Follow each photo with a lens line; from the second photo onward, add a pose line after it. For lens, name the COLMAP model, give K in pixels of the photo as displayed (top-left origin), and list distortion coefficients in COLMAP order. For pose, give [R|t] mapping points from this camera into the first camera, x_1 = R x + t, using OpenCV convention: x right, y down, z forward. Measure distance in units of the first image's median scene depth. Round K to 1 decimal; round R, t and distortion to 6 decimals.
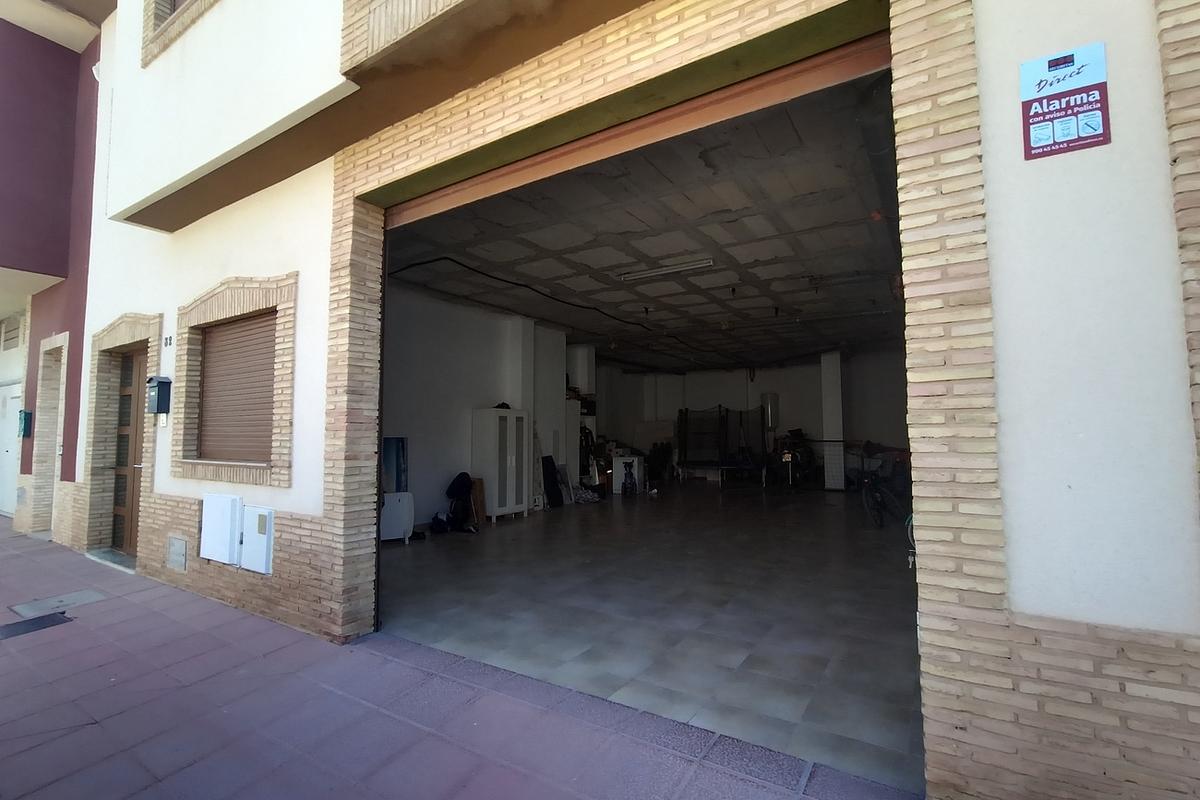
lens RADIAL K [[545.1, 0, 592.0], [0, 545.1, 394.9], [0, 0, 1]] dist [-0.028827, 0.015837]
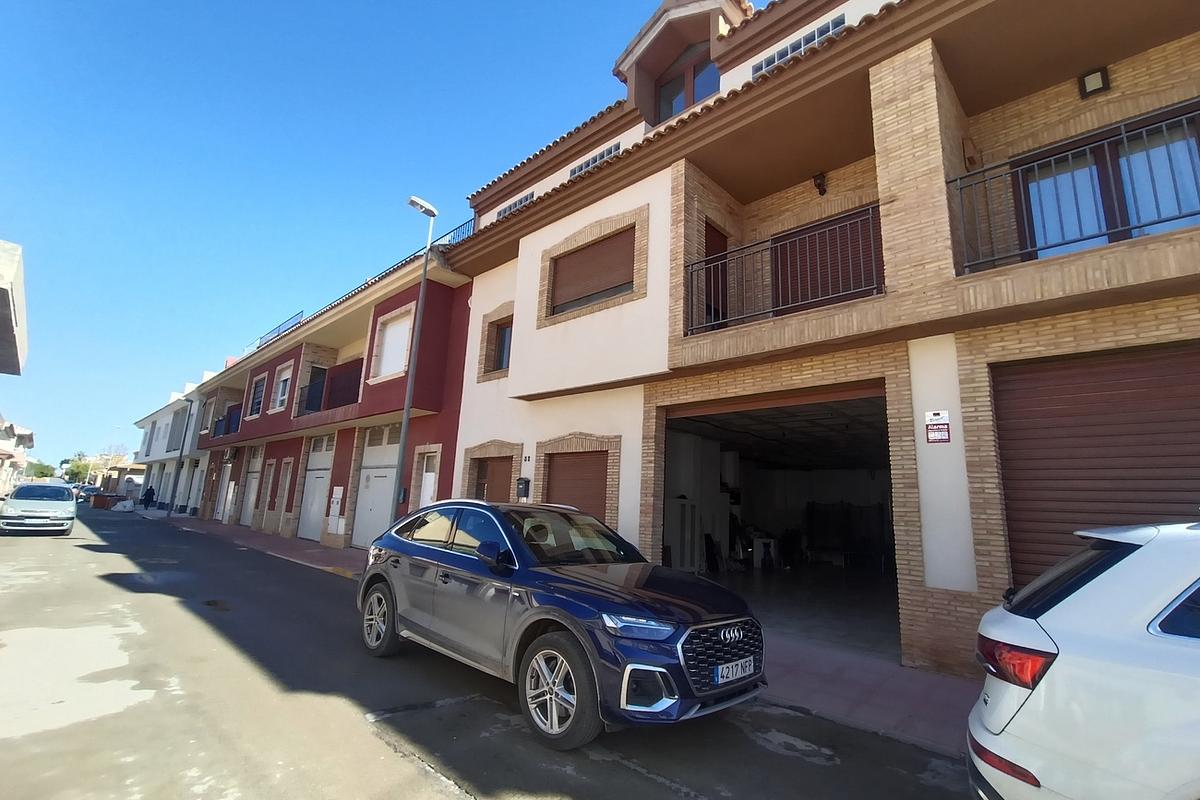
lens RADIAL K [[545.1, 0, 592.0], [0, 545.1, 394.9], [0, 0, 1]] dist [-0.028827, 0.015837]
pose [[0.977470, 0.009321, -0.210870, -0.160912], [-0.039334, 0.989568, -0.138591, -0.066021], [0.207378, 0.143763, 0.967640, -0.873006]]
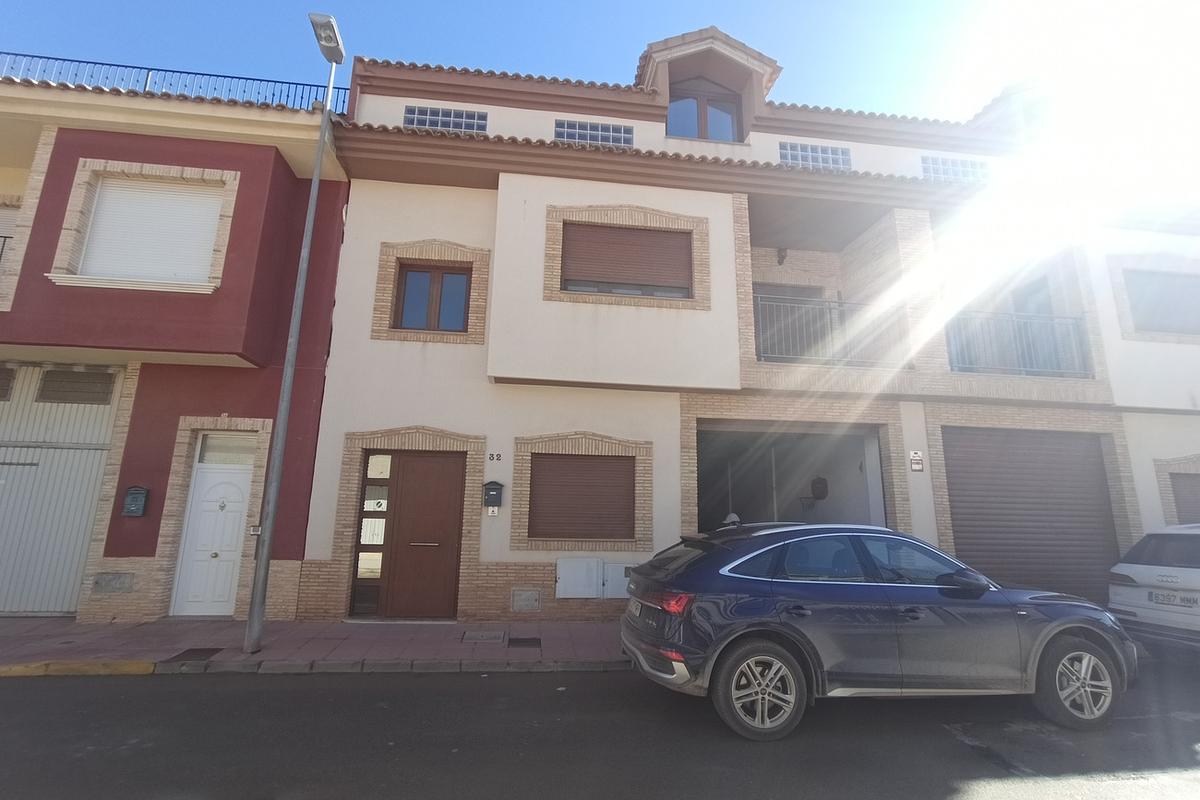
lens RADIAL K [[545.1, 0, 592.0], [0, 545.1, 394.9], [0, 0, 1]] dist [-0.028827, 0.015837]
pose [[0.775765, 0.153777, 0.611998, -1.561013], [-0.067063, 0.984451, -0.162355, -0.042927], [-0.627449, 0.084906, 0.774015, -0.355290]]
